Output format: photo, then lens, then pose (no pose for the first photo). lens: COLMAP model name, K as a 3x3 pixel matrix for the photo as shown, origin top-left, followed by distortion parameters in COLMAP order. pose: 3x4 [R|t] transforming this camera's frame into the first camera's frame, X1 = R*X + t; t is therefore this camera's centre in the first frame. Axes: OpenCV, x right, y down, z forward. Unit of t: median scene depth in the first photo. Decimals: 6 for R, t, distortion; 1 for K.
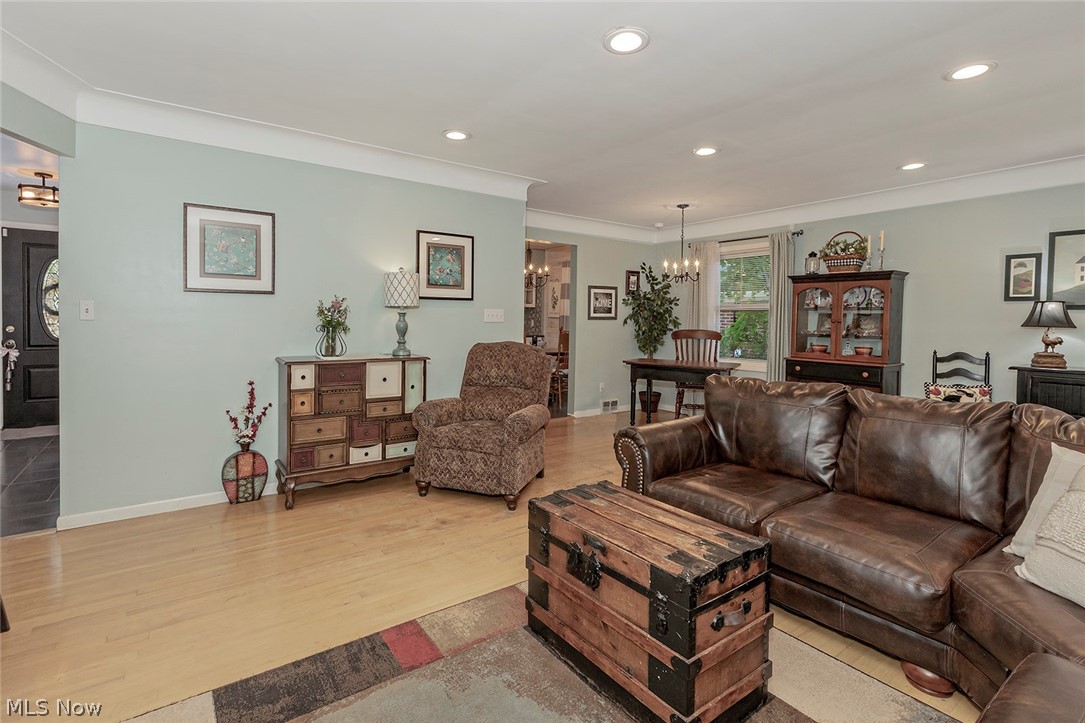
lens RADIAL K [[500.6, 0, 530.3], [0, 500.6, 330.8], [0, 0, 1]] dist [-0.000910, 0.000019]
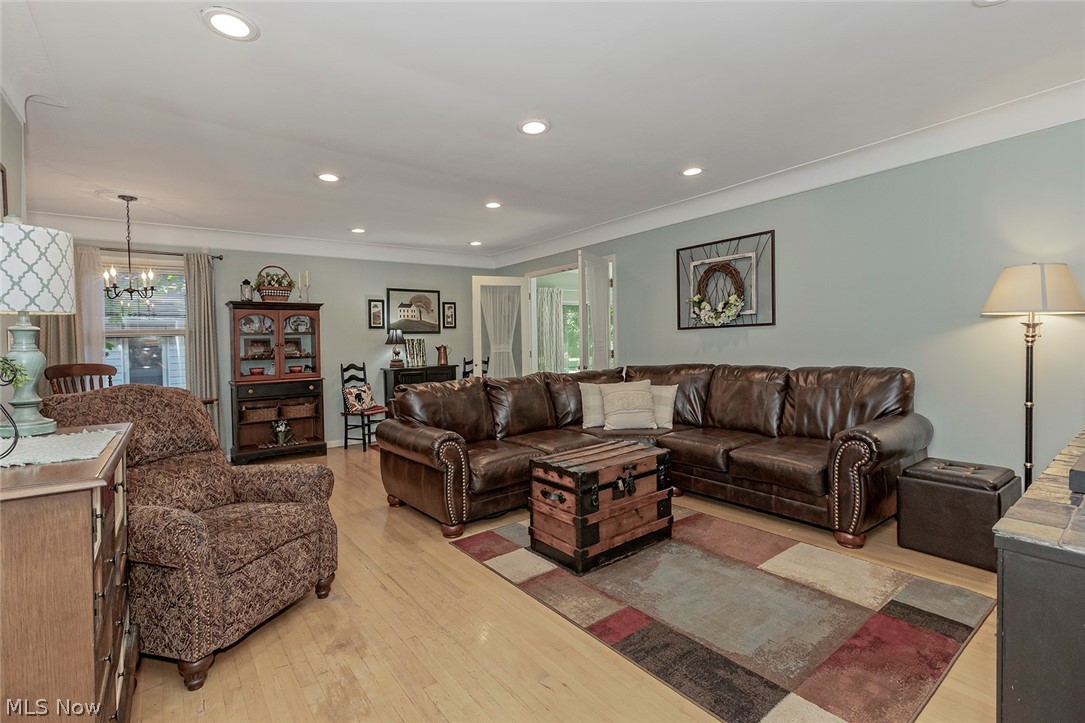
lens RADIAL K [[497.8, 0, 517.3], [0, 497.8, 360.5], [0, 0, 1]] dist [-0.001326, -0.000224]
pose [[-0.015539, -0.045824, 0.998829, -0.607931], [0.055712, 0.997358, 0.046623, -0.007431], [-0.998326, 0.056371, -0.012945, 0.564430]]
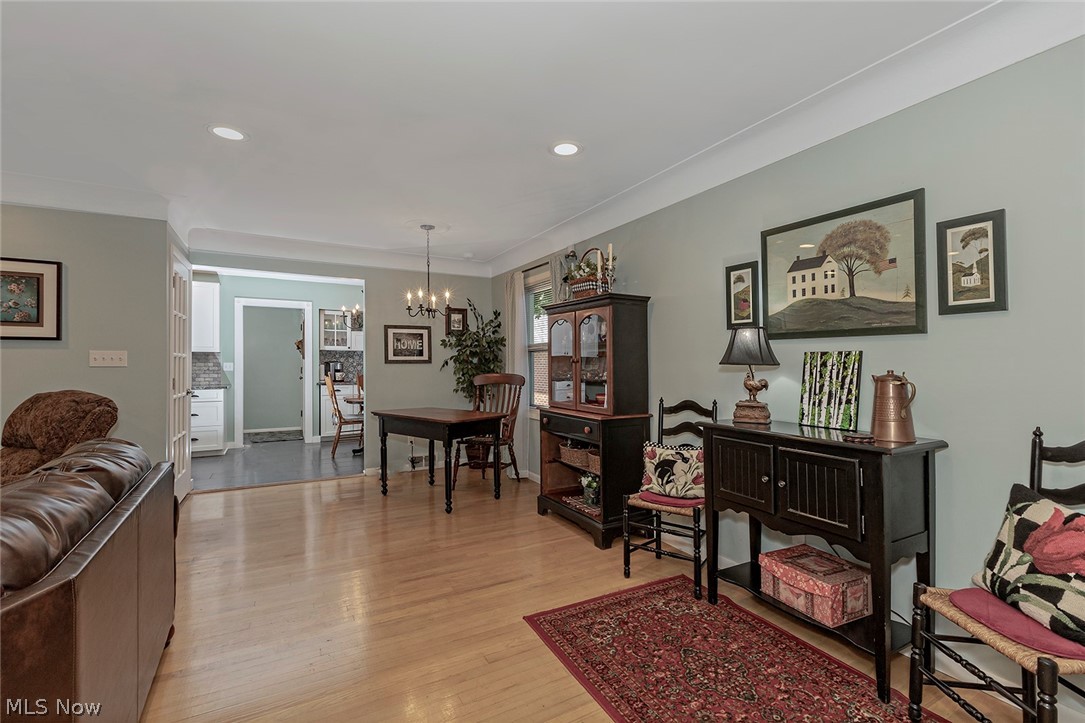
lens RADIAL K [[468.2, 0, 566.0], [0, 468.2, 357.8], [0, 0, 1]] dist [-0.001577, -0.000026]
pose [[0.997094, -0.012412, -0.075160, 0.762136], [0.009456, 0.999173, -0.039553, 0.005714], [0.075589, 0.038727, 0.996387, 0.305692]]
